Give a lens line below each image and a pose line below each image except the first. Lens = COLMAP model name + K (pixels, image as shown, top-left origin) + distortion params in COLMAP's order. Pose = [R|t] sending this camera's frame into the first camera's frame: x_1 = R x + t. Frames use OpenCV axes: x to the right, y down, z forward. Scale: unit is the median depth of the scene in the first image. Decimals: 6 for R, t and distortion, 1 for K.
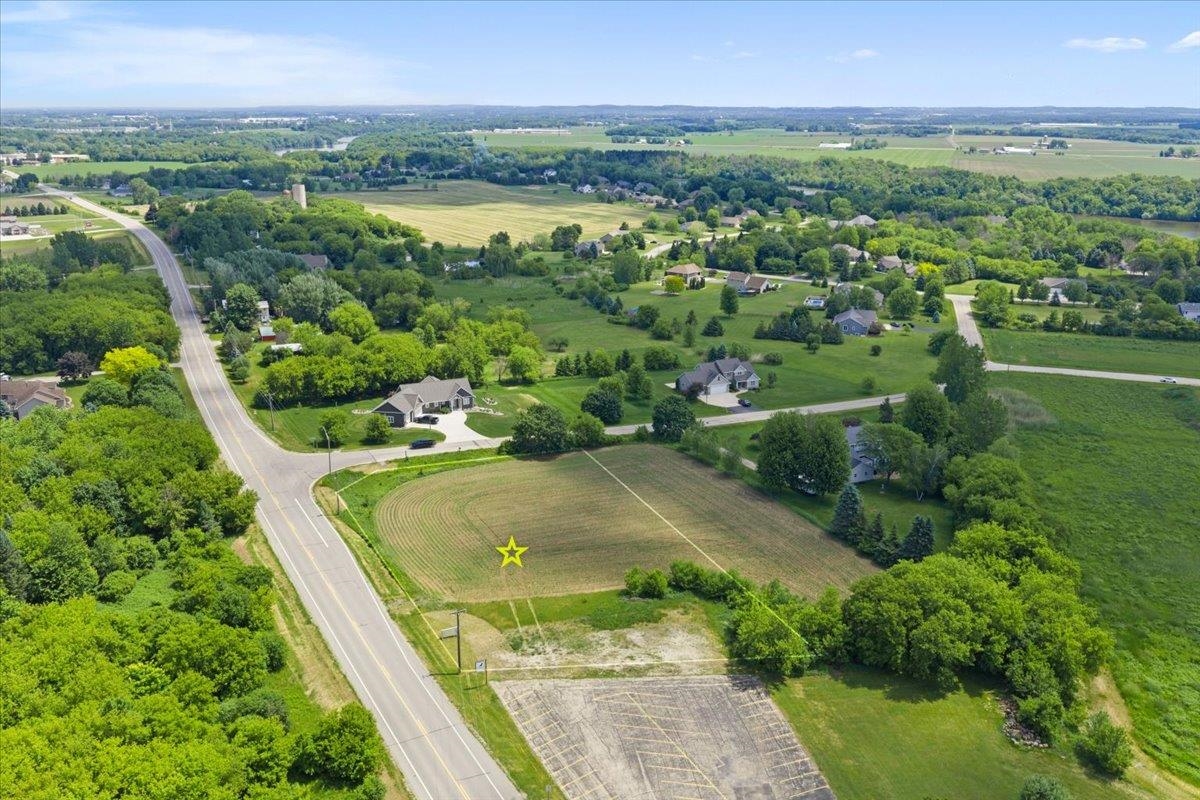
lens RADIAL K [[998.1, 0, 599.7], [0, 998.1, 404.4], [0, 0, 1]] dist [0.018760, -0.036924]
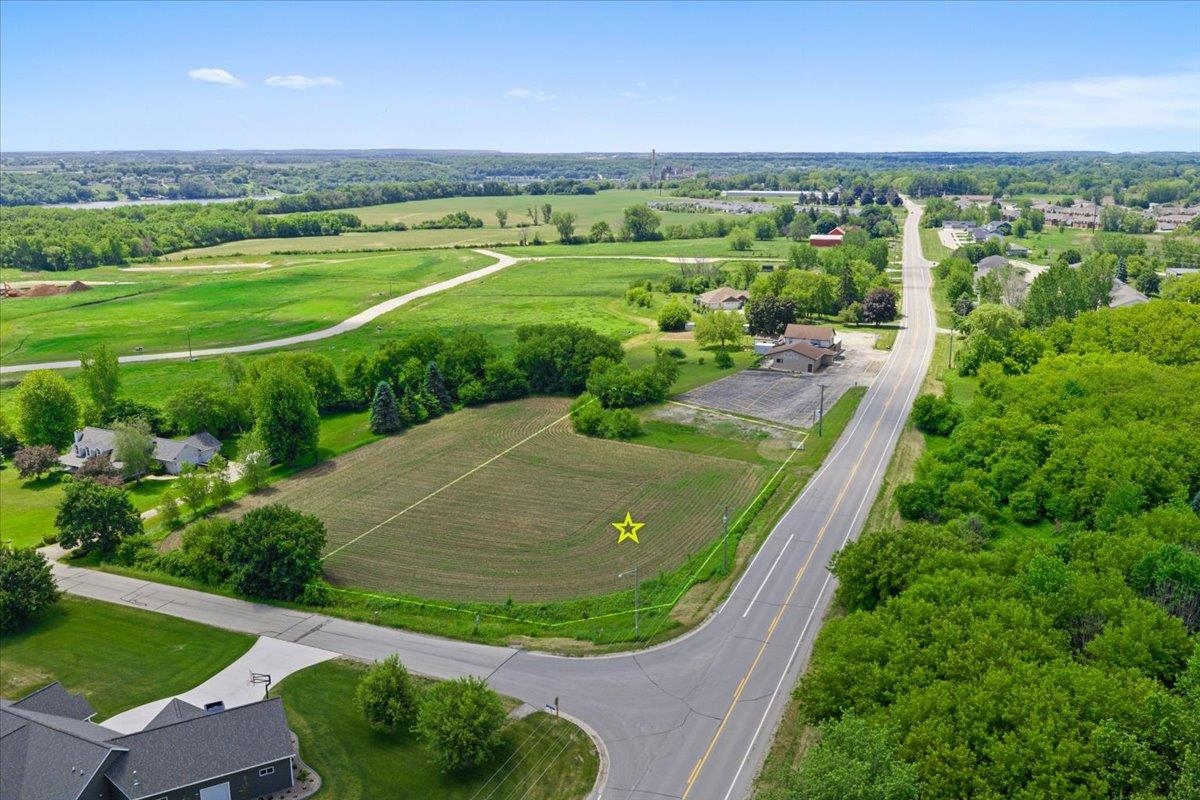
lens RADIAL K [[998.1, 0, 597.1], [0, 998.1, 395.7], [0, 0, 1]] dist [0.018760, -0.036924]
pose [[-0.630375, -0.186764, 0.753490, -0.187227], [0.220242, 0.887718, 0.404291, -0.076862], [-0.744393, 0.420805, -0.518462, 0.370310]]
